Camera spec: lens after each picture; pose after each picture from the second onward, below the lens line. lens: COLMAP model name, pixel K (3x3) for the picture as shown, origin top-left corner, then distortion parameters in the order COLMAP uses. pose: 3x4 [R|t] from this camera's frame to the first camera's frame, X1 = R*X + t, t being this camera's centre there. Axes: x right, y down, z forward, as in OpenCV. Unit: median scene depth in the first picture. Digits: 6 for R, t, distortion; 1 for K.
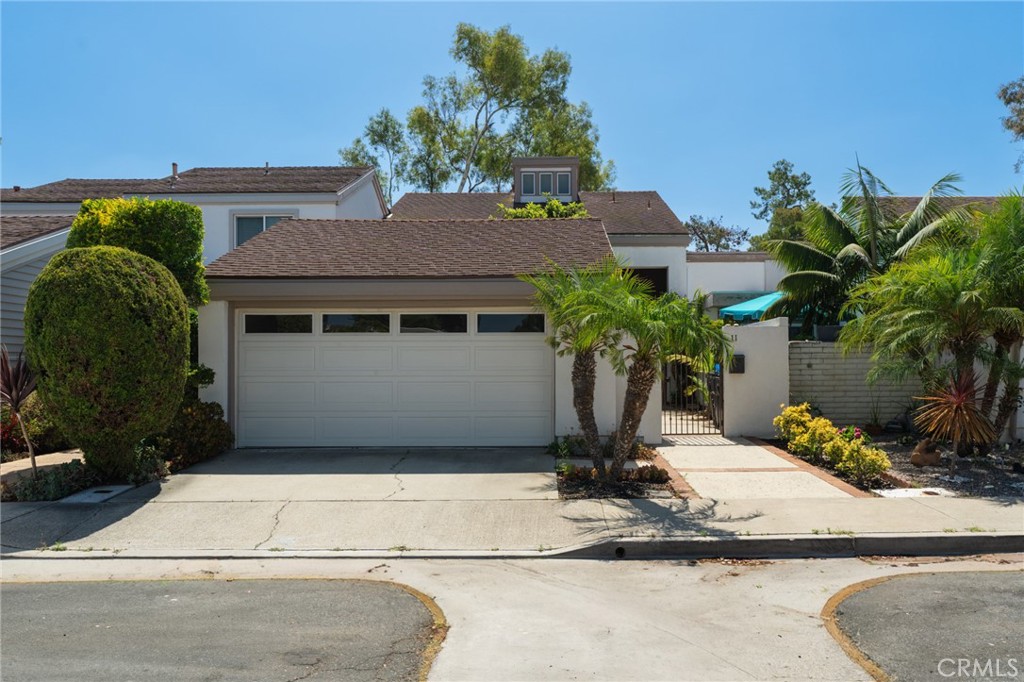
lens RADIAL K [[743.5, 0, 512.8], [0, 743.5, 368.2], [0, 0, 1]] dist [-0.004451, 0.000520]
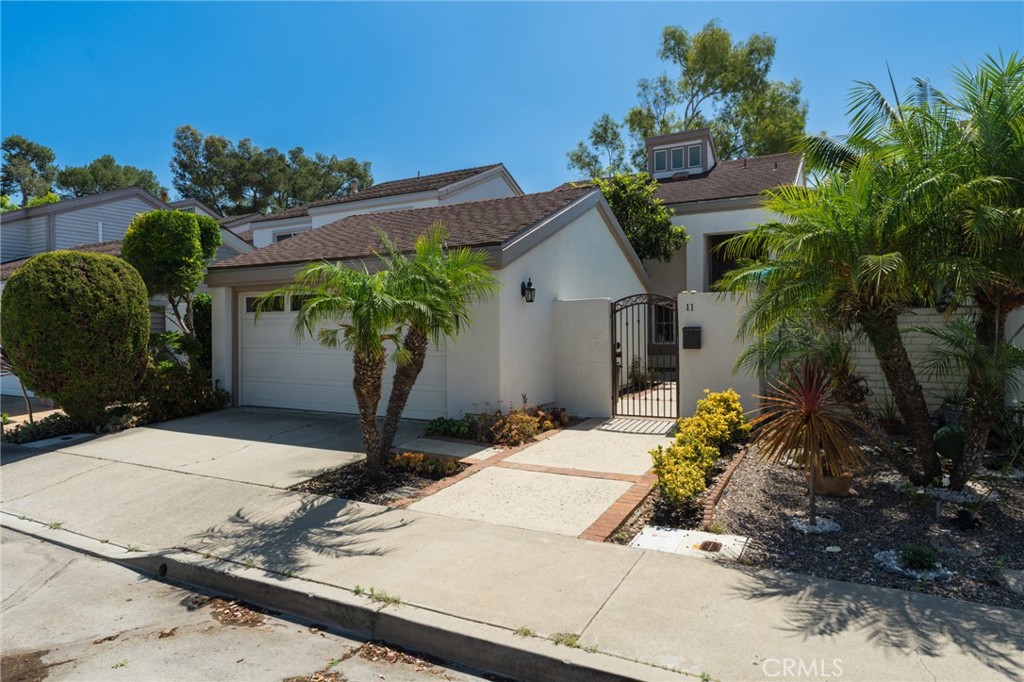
lens RADIAL K [[592.3, 0, 490.4], [0, 592.3, 343.7], [0, 0, 1]] dist [-0.015474, -0.000273]
pose [[0.895836, 0.008480, -0.444304, 0.395657], [0.002443, 0.999709, 0.024006, -0.016282], [0.444378, -0.022591, 0.895554, 0.280619]]
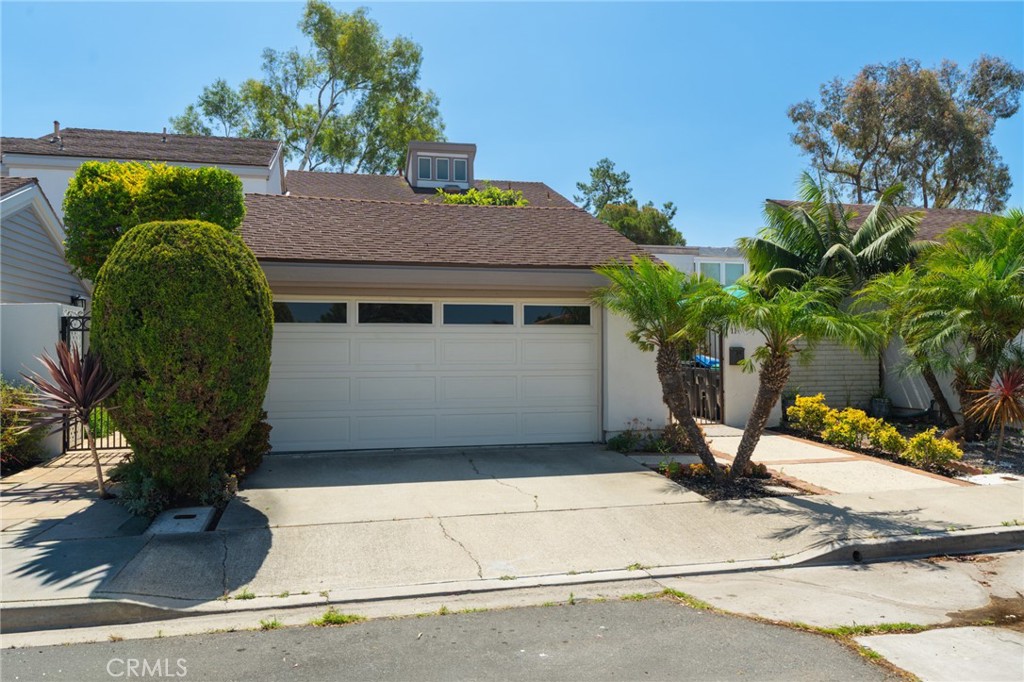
lens RADIAL K [[737.1, 0, 487.5], [0, 737.1, 337.2], [0, 0, 1]] dist [-0.000521, 0.002258]
pose [[0.971595, 0.005004, 0.236595, -0.284124], [-0.000279, 0.999800, -0.020000, -0.011431], [-0.236648, 0.019366, 0.971402, 0.081034]]
